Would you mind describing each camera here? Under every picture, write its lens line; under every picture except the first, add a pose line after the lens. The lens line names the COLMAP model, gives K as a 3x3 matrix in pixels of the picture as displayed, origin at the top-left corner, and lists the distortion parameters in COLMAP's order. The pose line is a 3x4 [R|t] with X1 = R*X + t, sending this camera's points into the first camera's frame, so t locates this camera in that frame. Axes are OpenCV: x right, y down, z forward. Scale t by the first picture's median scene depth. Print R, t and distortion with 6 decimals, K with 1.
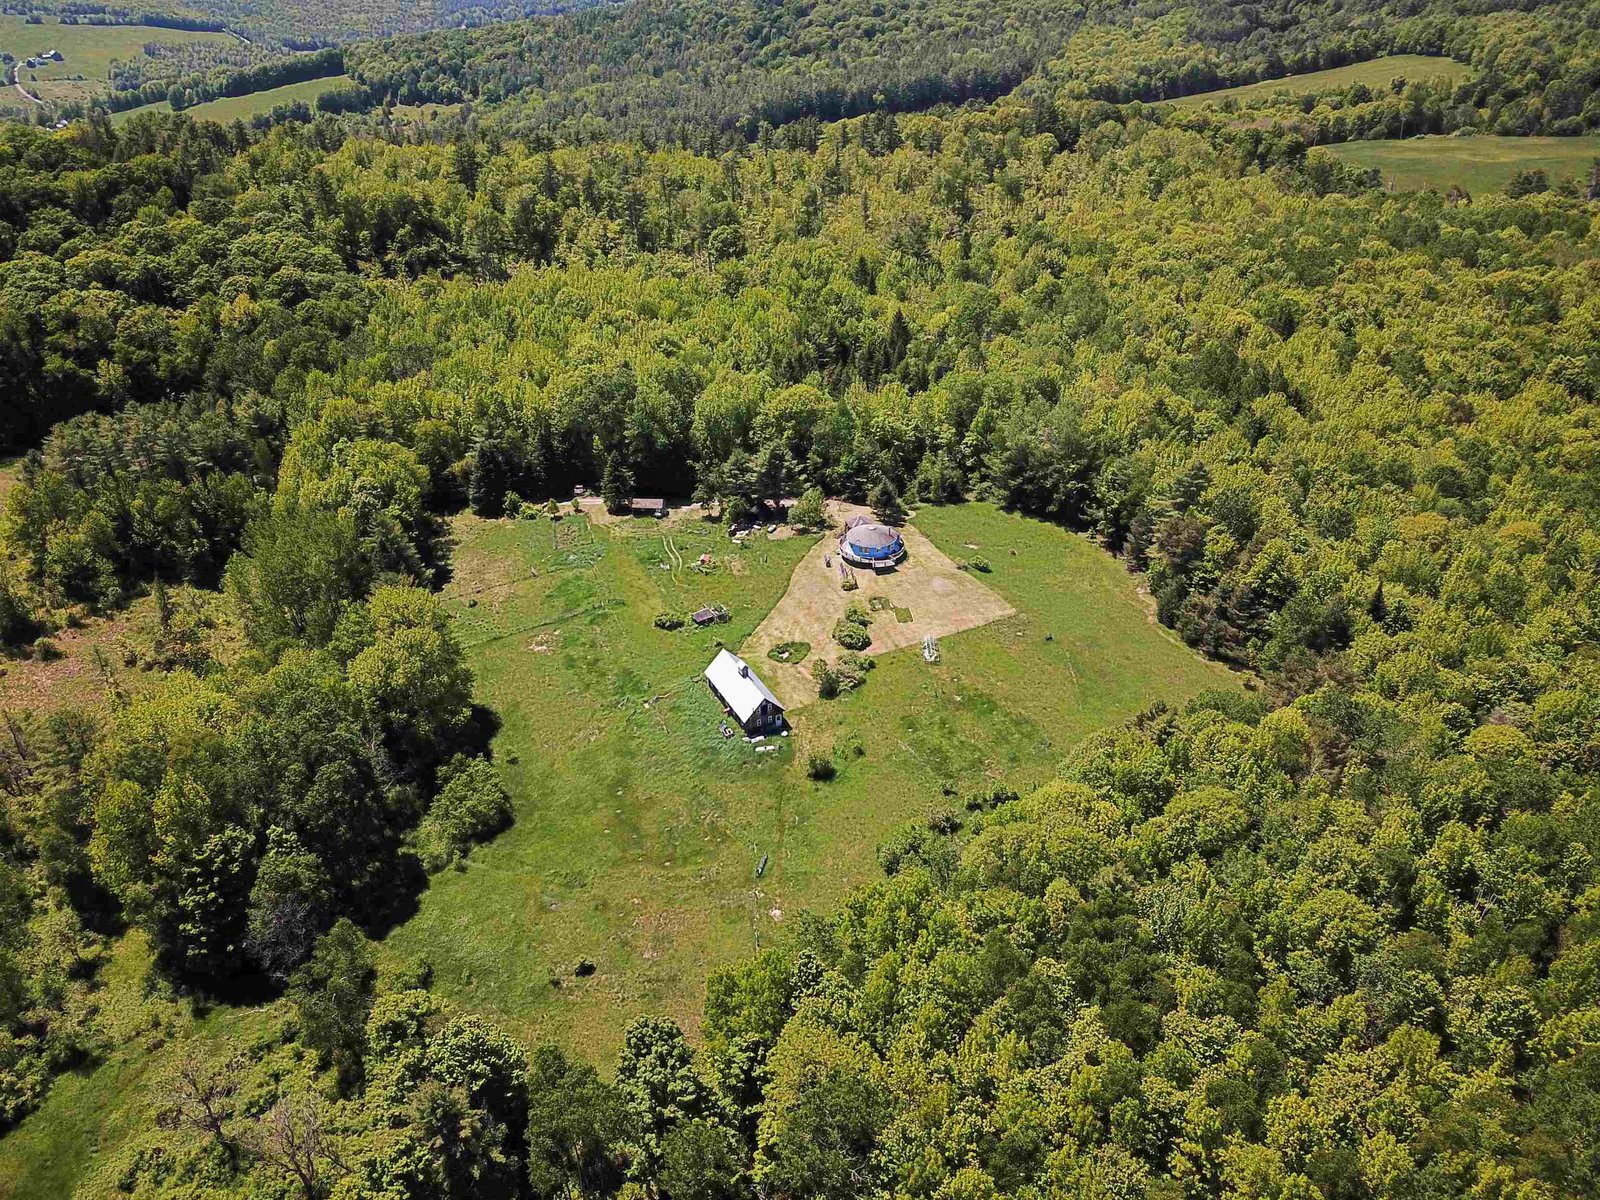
lens RADIAL K [[1213.3, 0, 801.2], [0, 1213.3, 591.4], [0, 0, 1]] dist [0.016440, -0.014490]
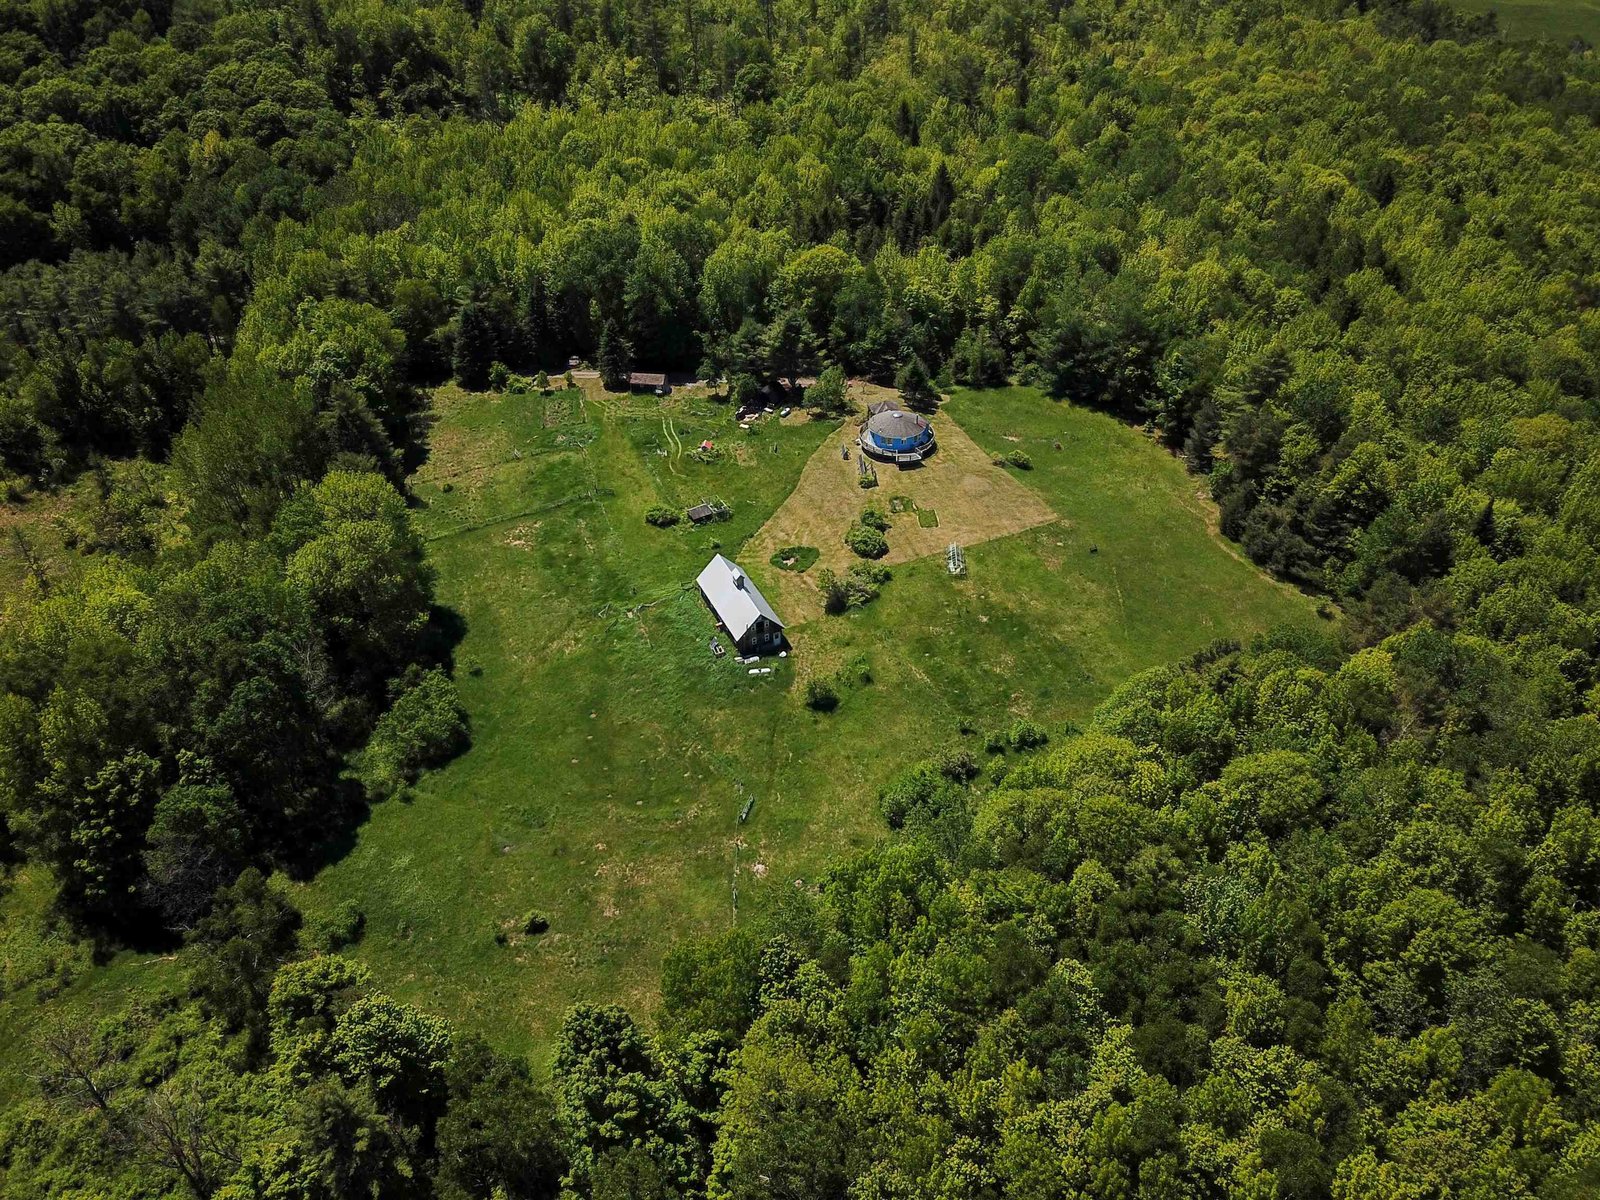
lens RADIAL K [[1213.3, 0, 801.2], [0, 1213.3, 591.4], [0, 0, 1]] dist [0.016440, -0.014490]
pose [[0.999001, 0.030595, -0.032566, 0.018684], [-0.027005, 0.994056, 0.105469, -0.013929], [0.035599, -0.104485, 0.993889, 0.095850]]
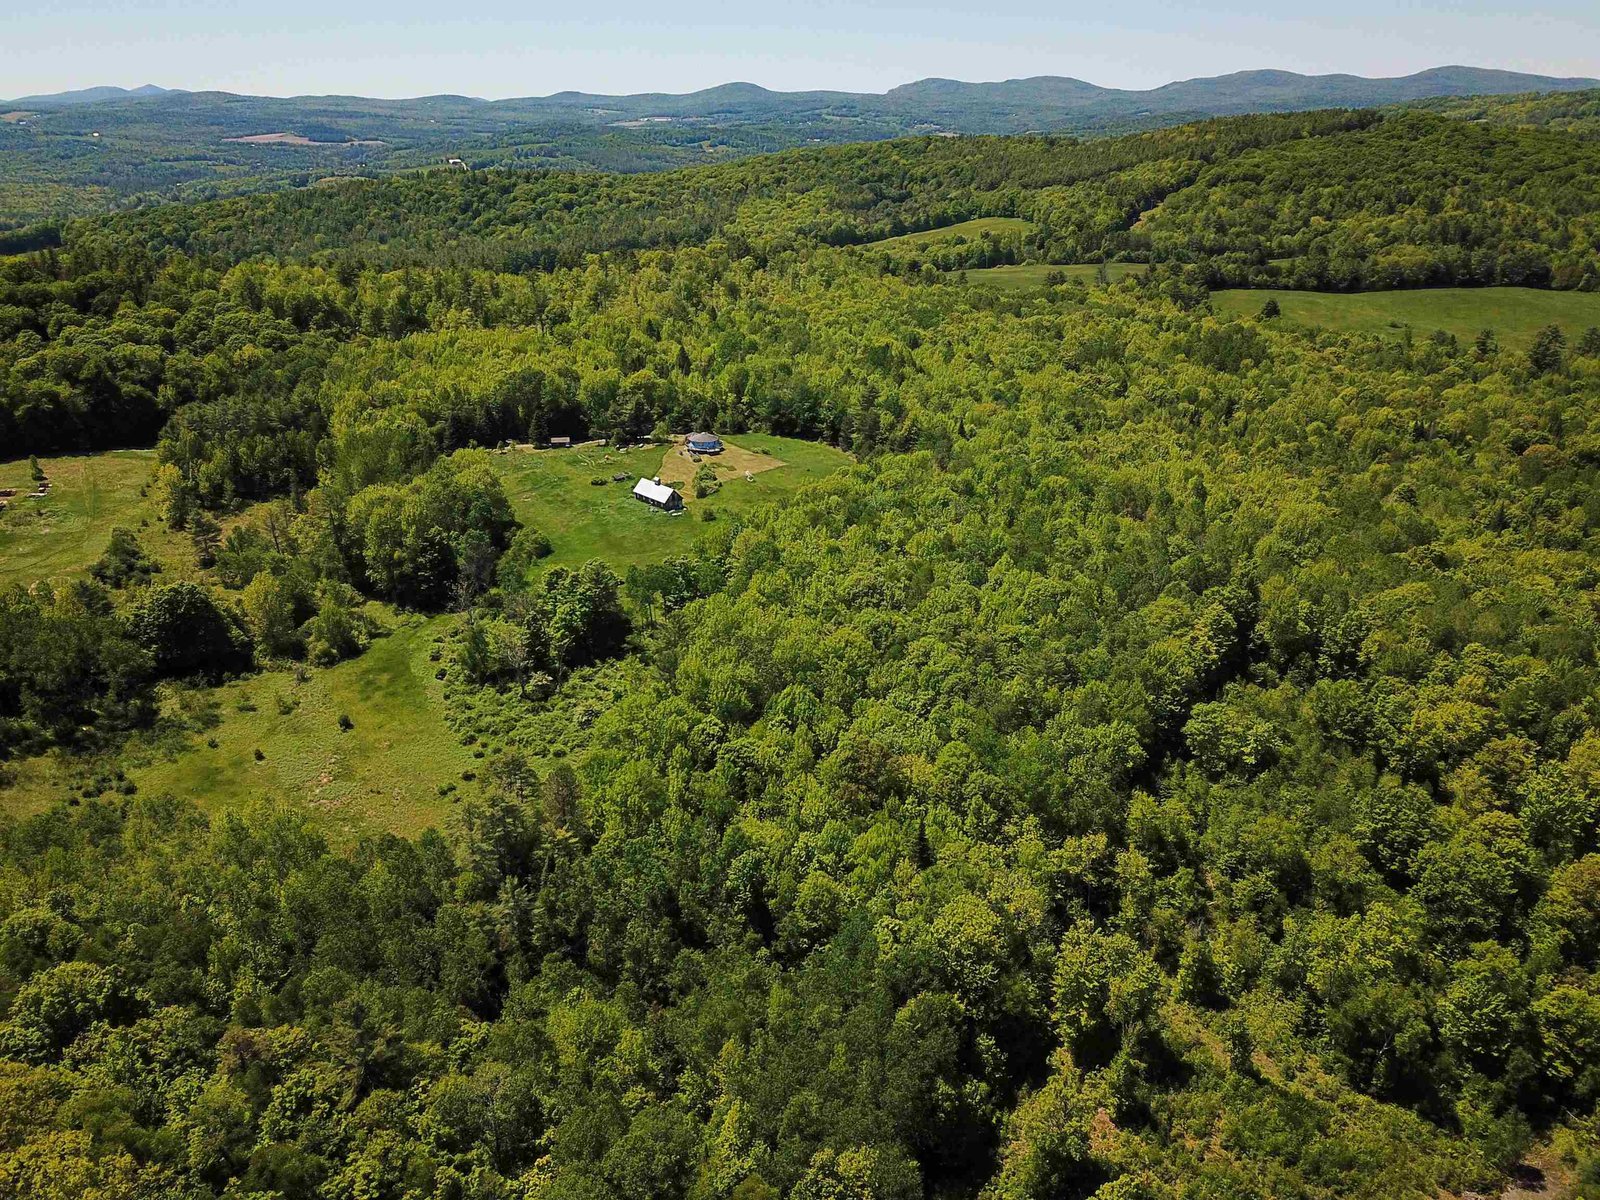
lens RADIAL K [[1218.6, 0, 800.0], [0, 1218.6, 600.0], [0, 0, 1]] dist [0.013652, -0.029837]
pose [[0.966163, -0.082932, 0.244236, -0.224003], [0.113394, 0.987056, -0.113413, 0.351271], [-0.231669, 0.137270, 0.963061, -0.620686]]
